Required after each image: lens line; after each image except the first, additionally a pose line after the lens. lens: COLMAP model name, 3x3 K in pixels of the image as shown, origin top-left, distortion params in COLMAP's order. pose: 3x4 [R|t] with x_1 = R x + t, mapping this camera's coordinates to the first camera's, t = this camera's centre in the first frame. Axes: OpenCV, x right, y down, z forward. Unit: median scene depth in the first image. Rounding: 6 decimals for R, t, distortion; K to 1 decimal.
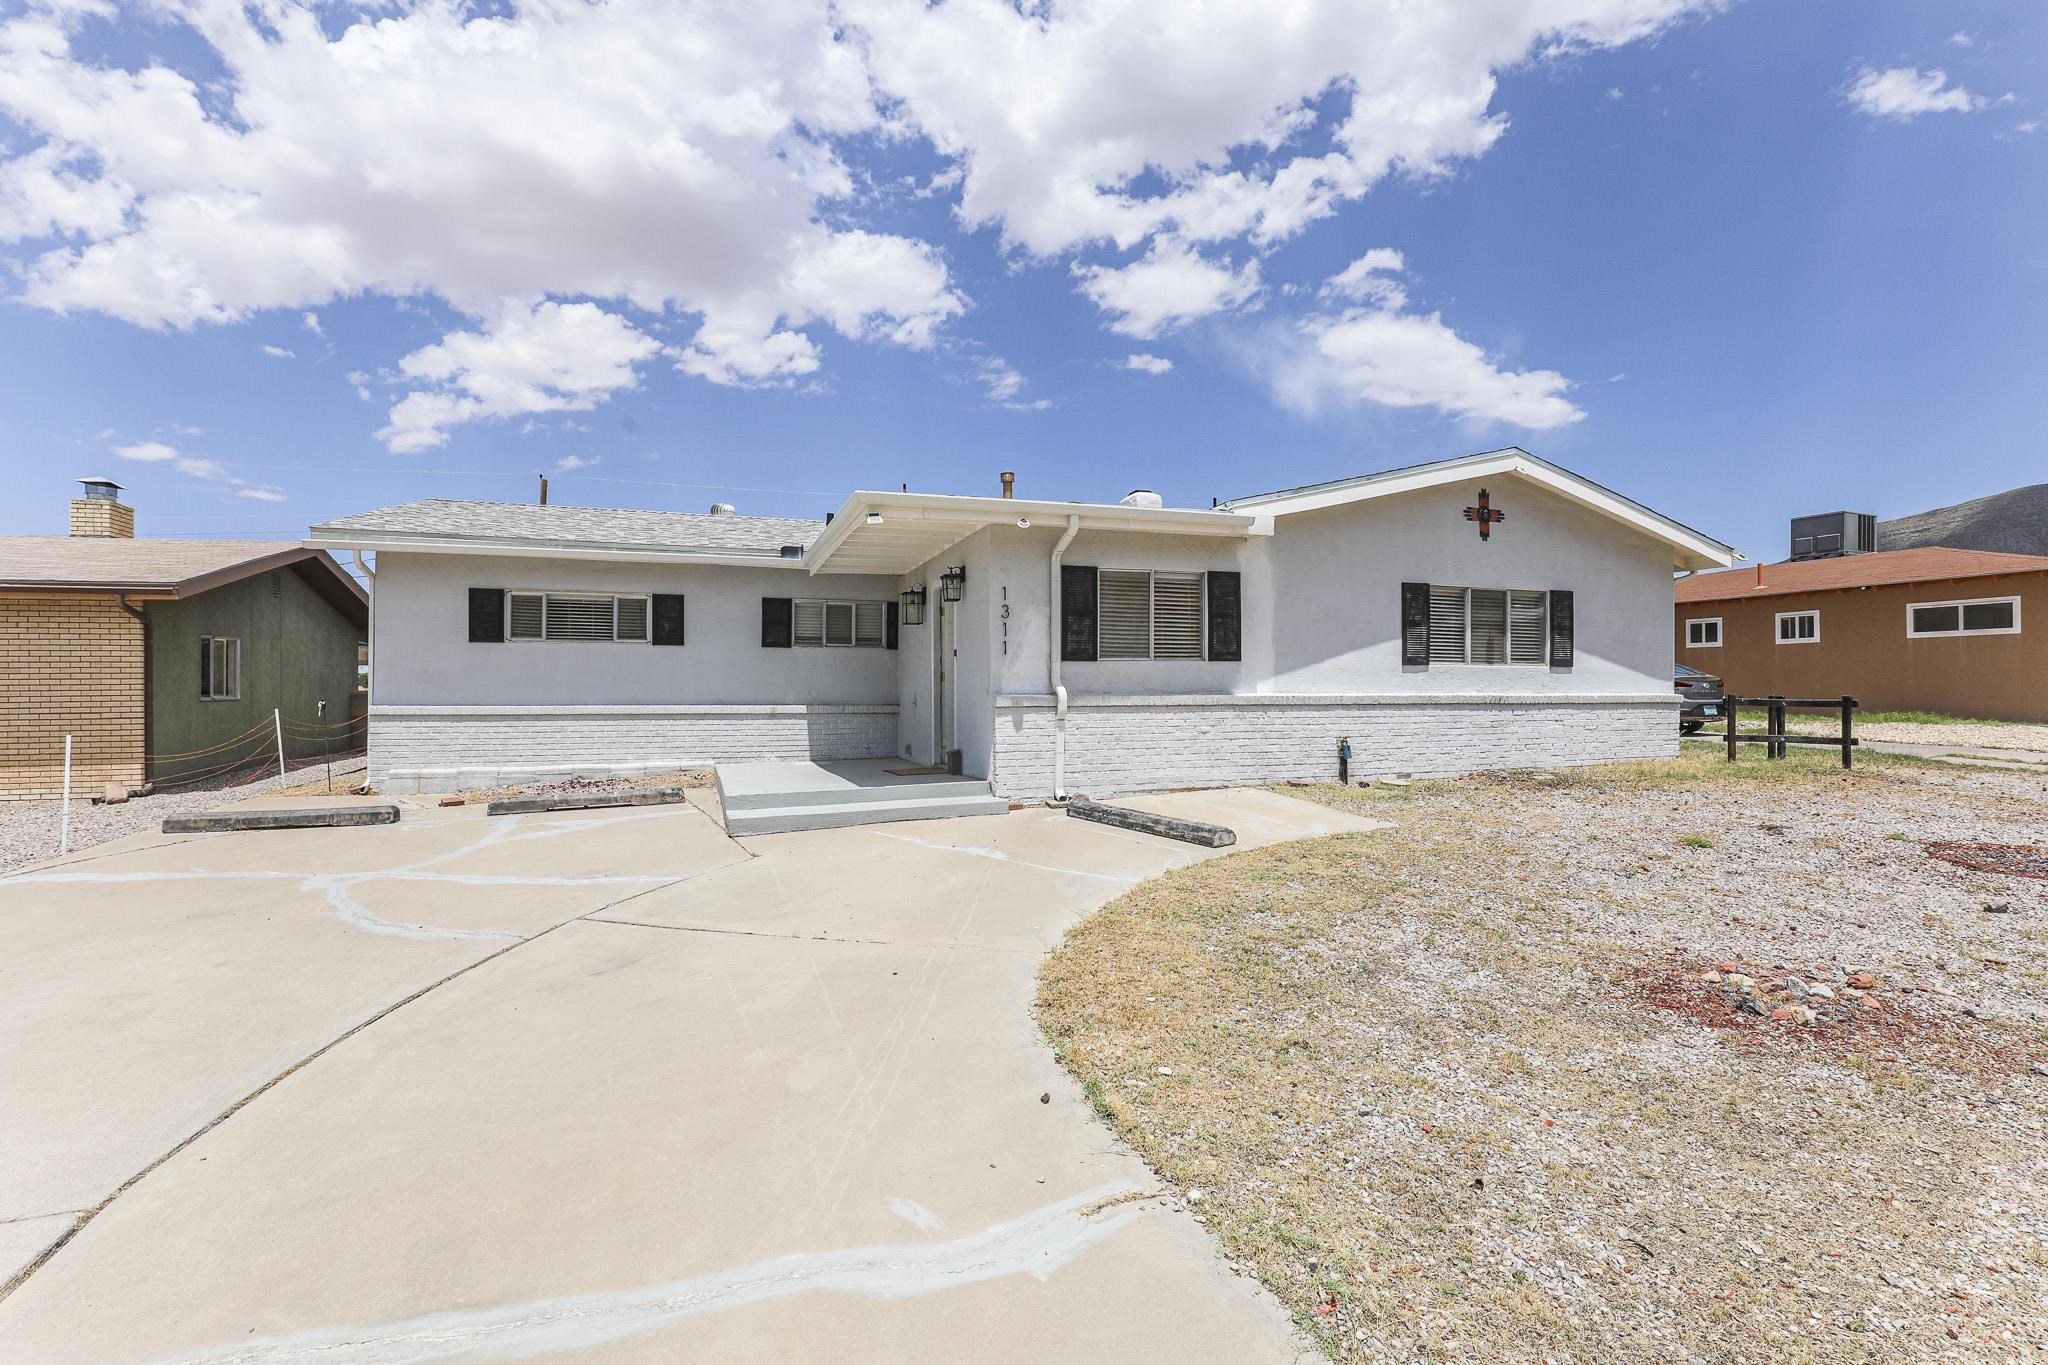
lens RADIAL K [[931.3, 0, 1024.0], [0, 931.3, 682.5], [0, 0, 1]] dist [-0.021738, 0.000573]
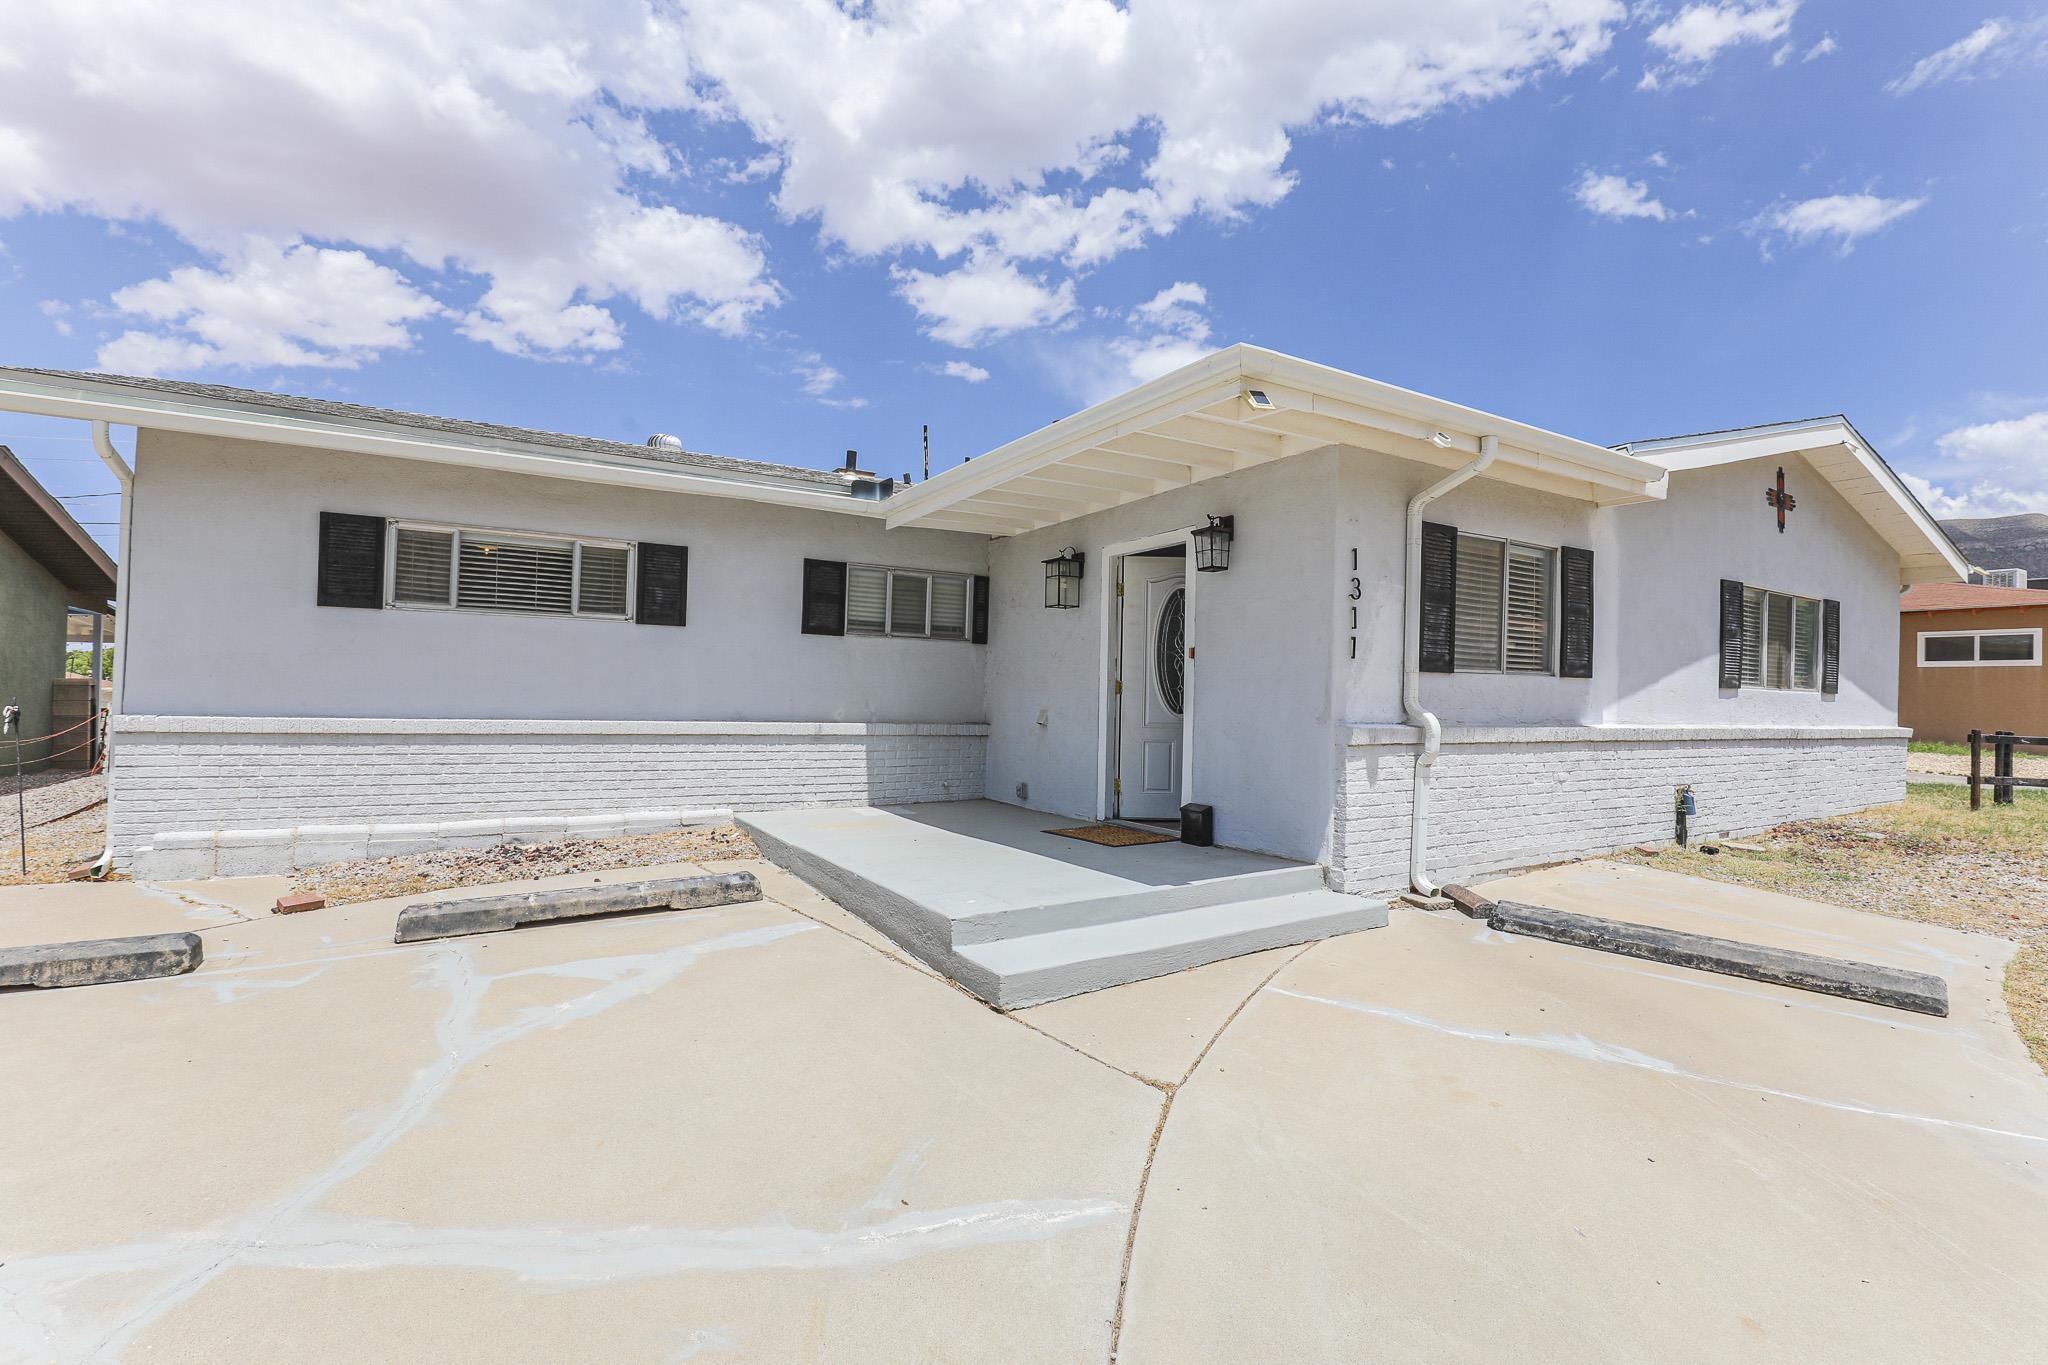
lens RADIAL K [[928.2, 0, 1024.0], [0, 928.2, 682.5], [0, 0, 1]] dist [-0.033431, 0.008208]
pose [[0.979732, 0.025464, 0.198690, -0.280720], [-0.025169, 0.999675, -0.004014, -0.005344], [-0.198727, -0.001068, 0.980054, 0.356682]]
